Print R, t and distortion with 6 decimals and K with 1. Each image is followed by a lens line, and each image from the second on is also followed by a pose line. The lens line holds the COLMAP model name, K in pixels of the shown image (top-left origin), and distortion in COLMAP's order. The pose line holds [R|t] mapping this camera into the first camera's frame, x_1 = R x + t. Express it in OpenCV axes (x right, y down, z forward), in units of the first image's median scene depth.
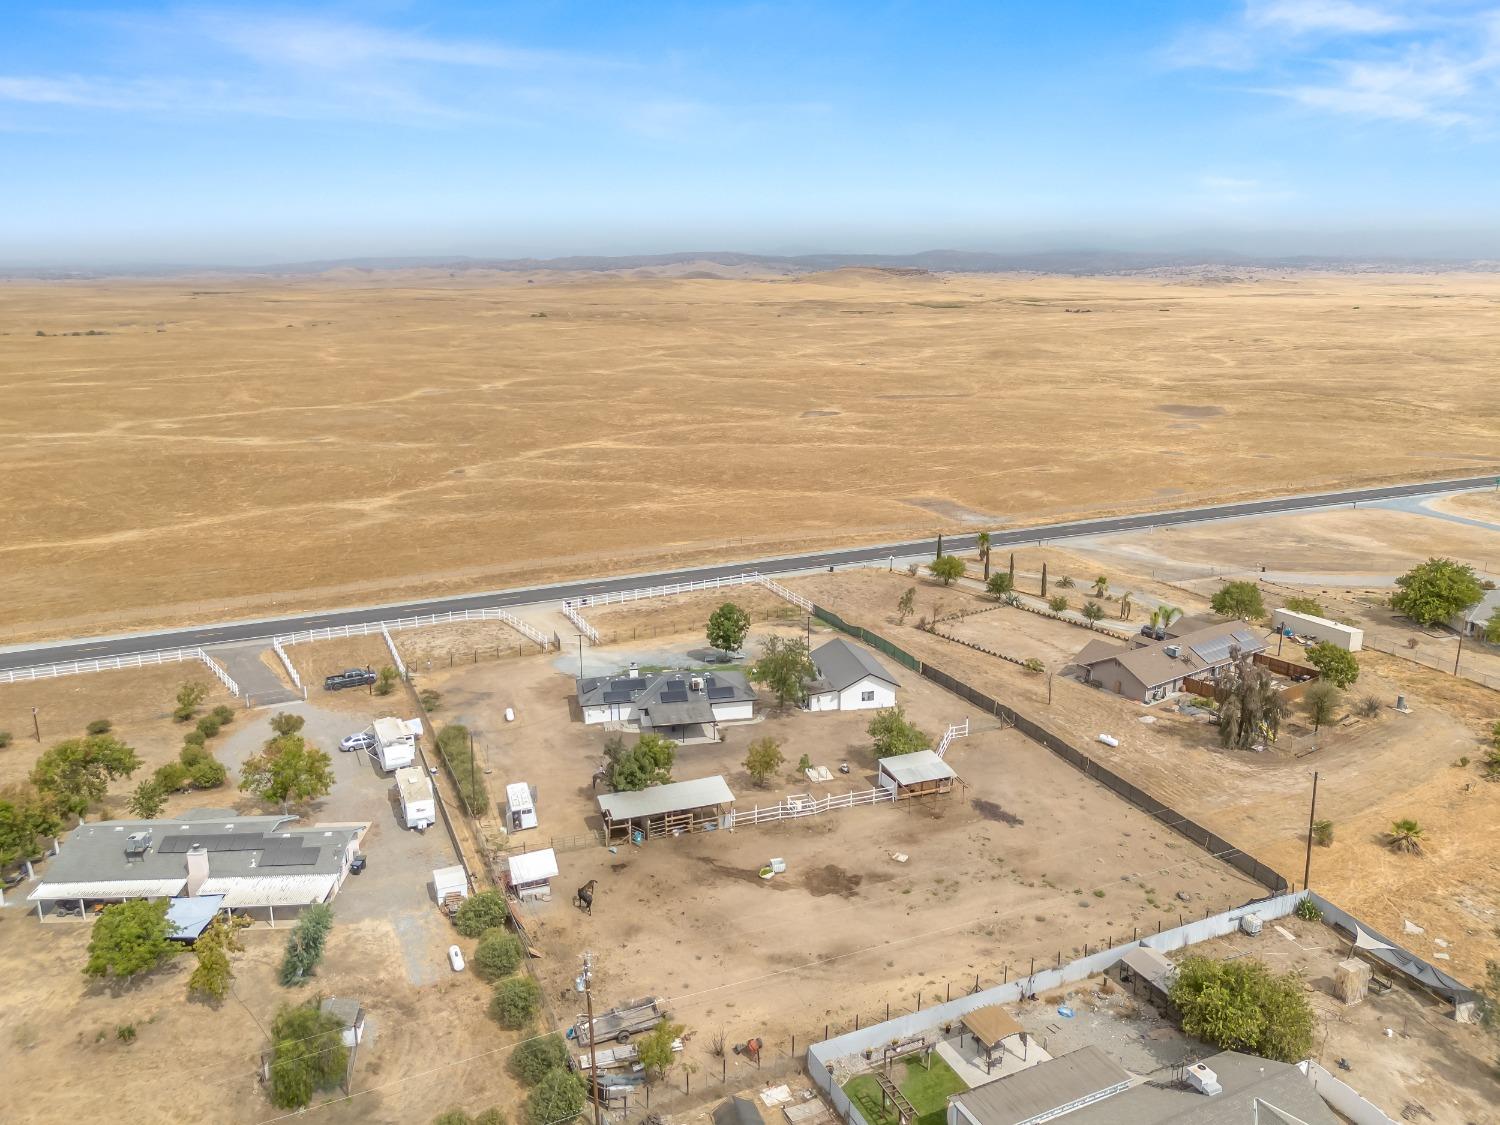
lens RADIAL K [[1079.8, 0, 750.0], [0, 1079.8, 562.5], [0, 0, 1]] dist [0.070970, -0.074589]
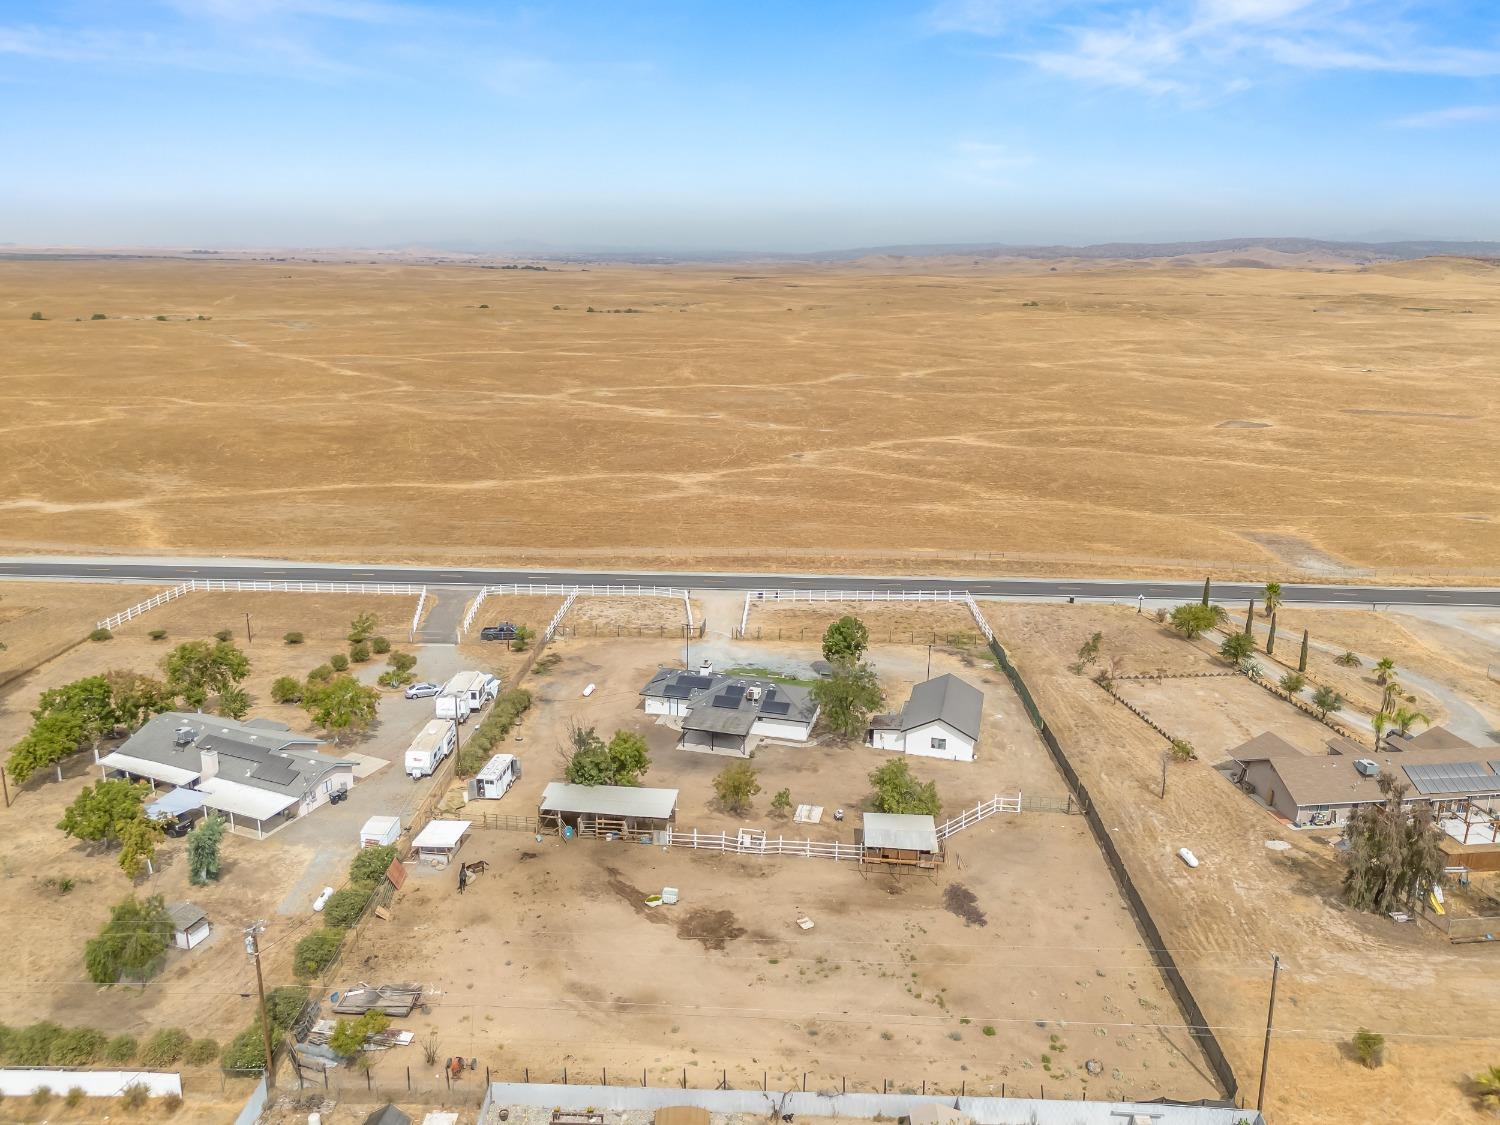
lens RADIAL K [[1098.3, 0, 750.0], [0, 1098.3, 562.5], [0, 0, 1]] dist [0.067223, -0.076837]
pose [[0.895528, 0.129576, -0.425723, 0.313981], [-0.126804, 0.991311, 0.034984, -0.031997], [0.426556, 0.022654, 0.904177, 0.114729]]
